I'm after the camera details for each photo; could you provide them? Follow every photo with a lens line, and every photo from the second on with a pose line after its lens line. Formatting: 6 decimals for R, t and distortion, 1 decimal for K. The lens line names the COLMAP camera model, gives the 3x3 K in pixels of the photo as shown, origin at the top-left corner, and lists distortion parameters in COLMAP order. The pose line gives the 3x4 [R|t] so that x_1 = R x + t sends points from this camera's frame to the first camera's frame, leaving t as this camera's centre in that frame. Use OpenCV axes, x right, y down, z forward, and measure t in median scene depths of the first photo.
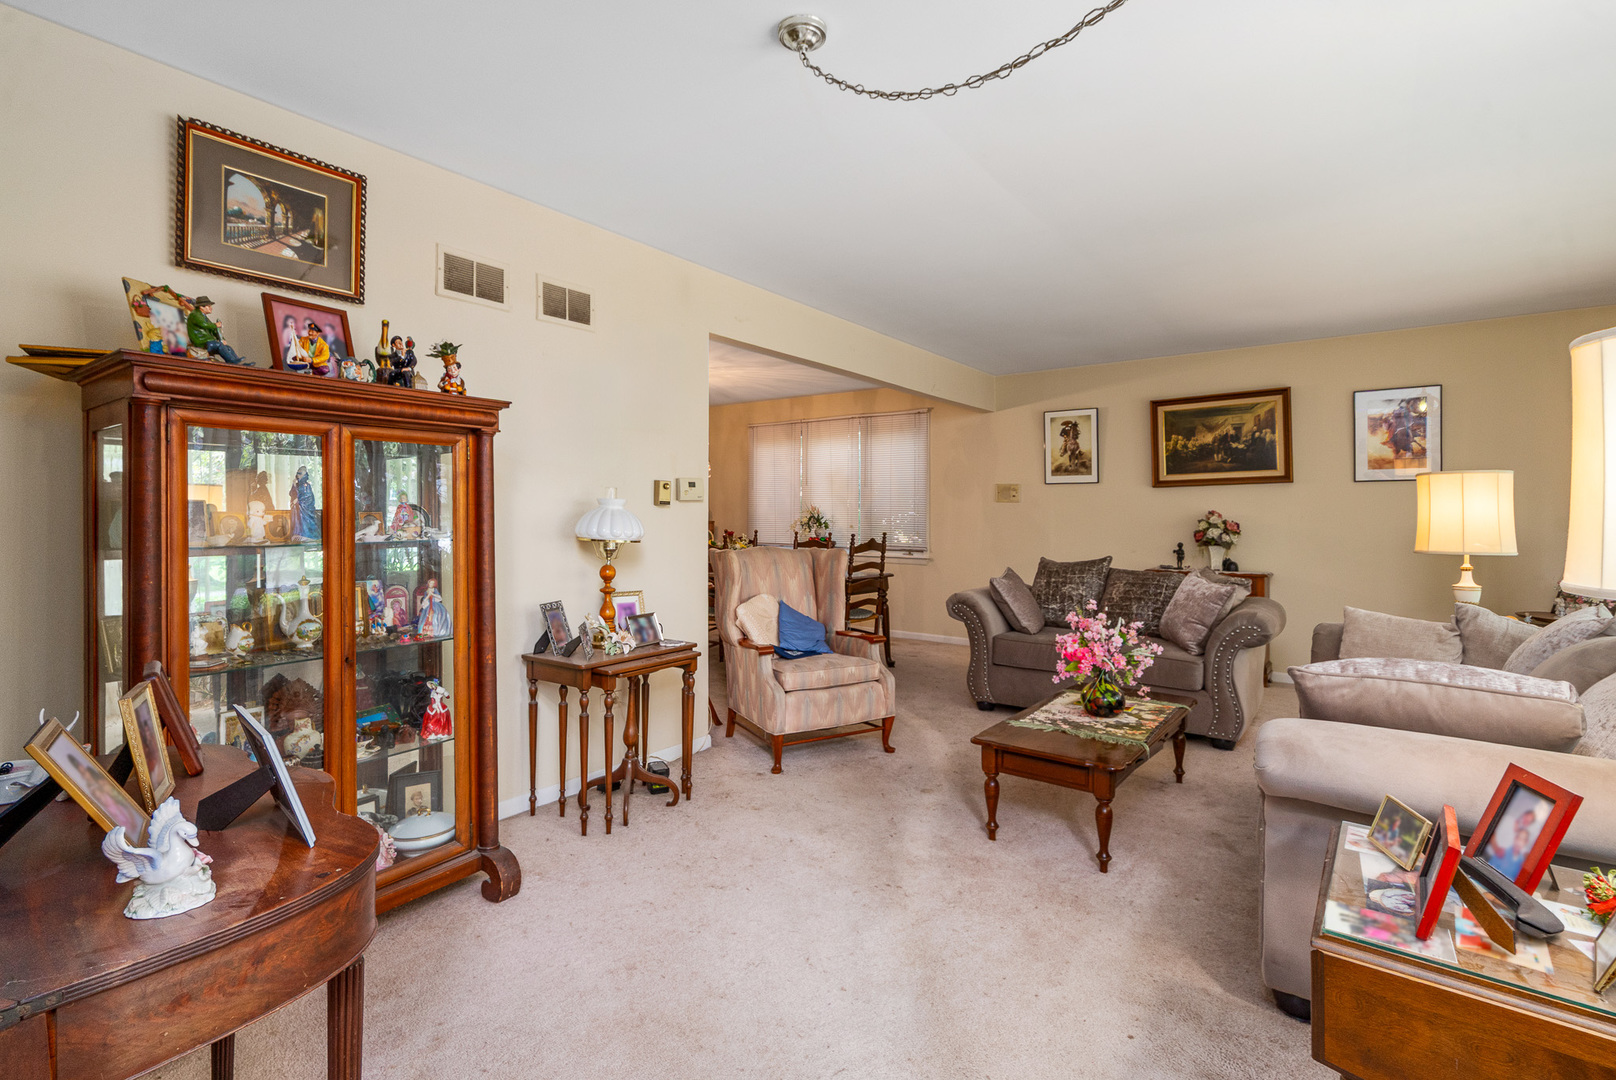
lens RADIAL K [[741.2, 0, 808.5], [0, 741.2, 527.1], [0, 0, 1]] dist [-0.002588, -0.000333]
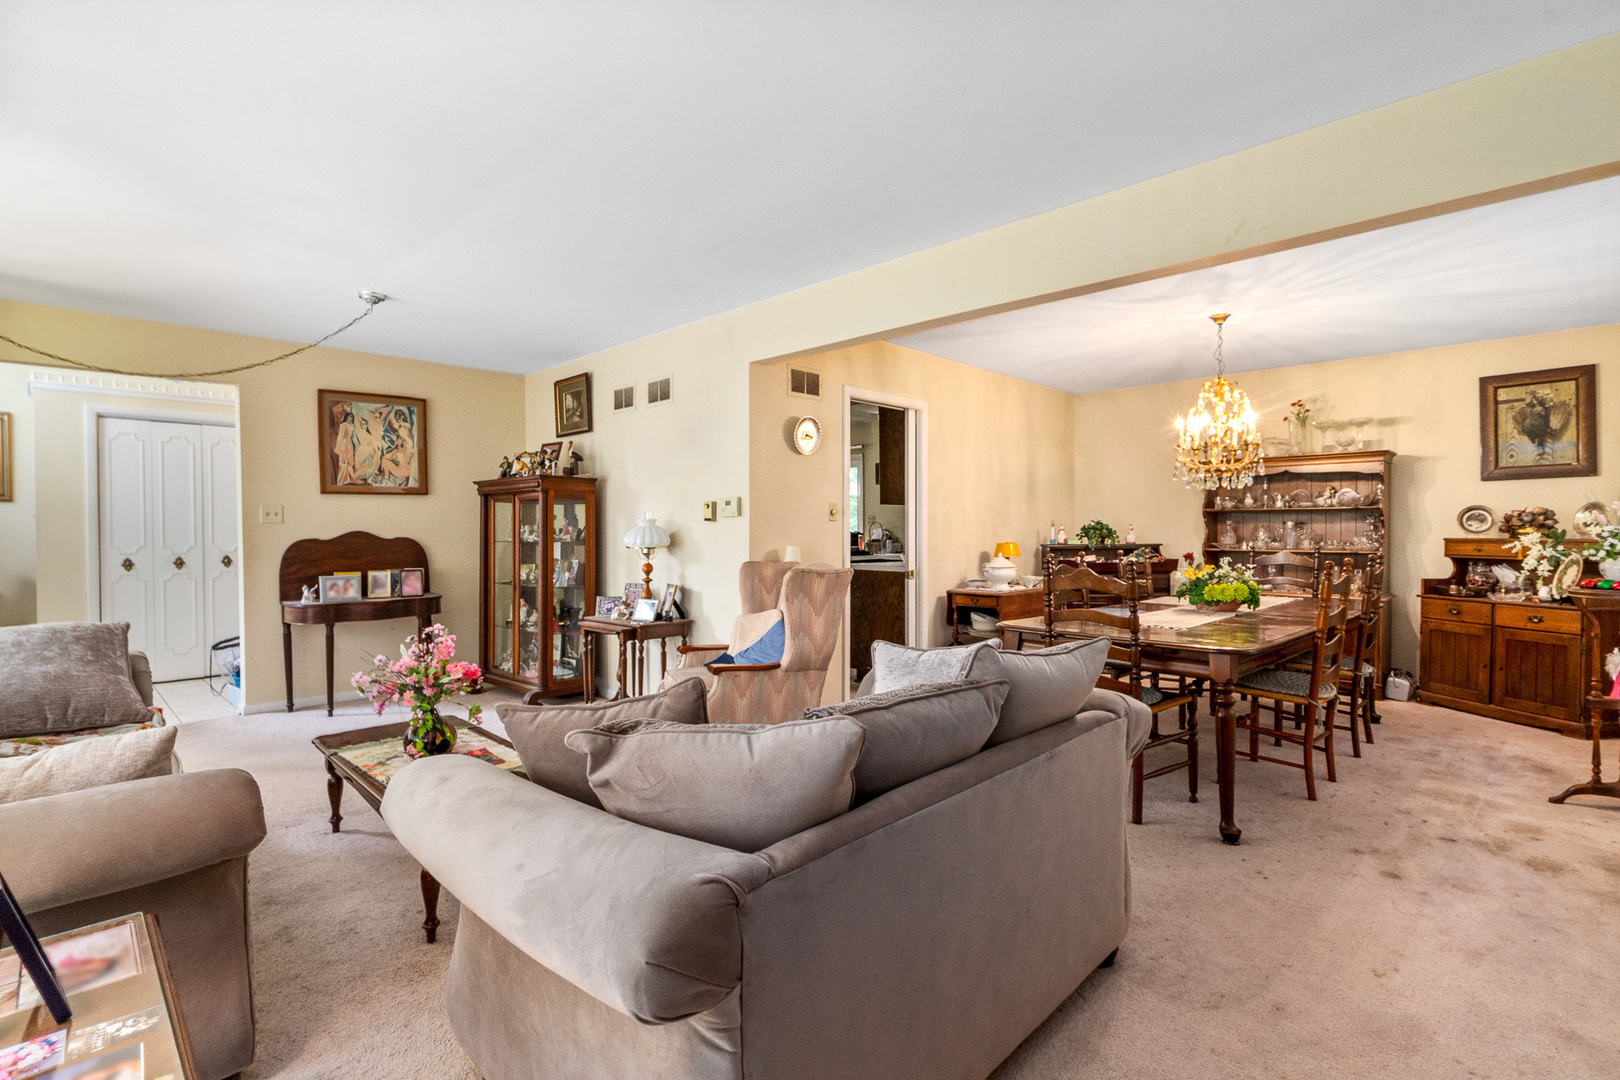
lens RADIAL K [[743.0, 0, 811.0], [0, 743.0, 536.2], [0, 0, 1]] dist [-0.002588, -0.000333]
pose [[-0.132182, 0.009220, -0.991183, 1.155736], [-0.019466, 0.999740, 0.011896, -0.025925], [0.991034, 0.020867, -0.131969, 1.521516]]
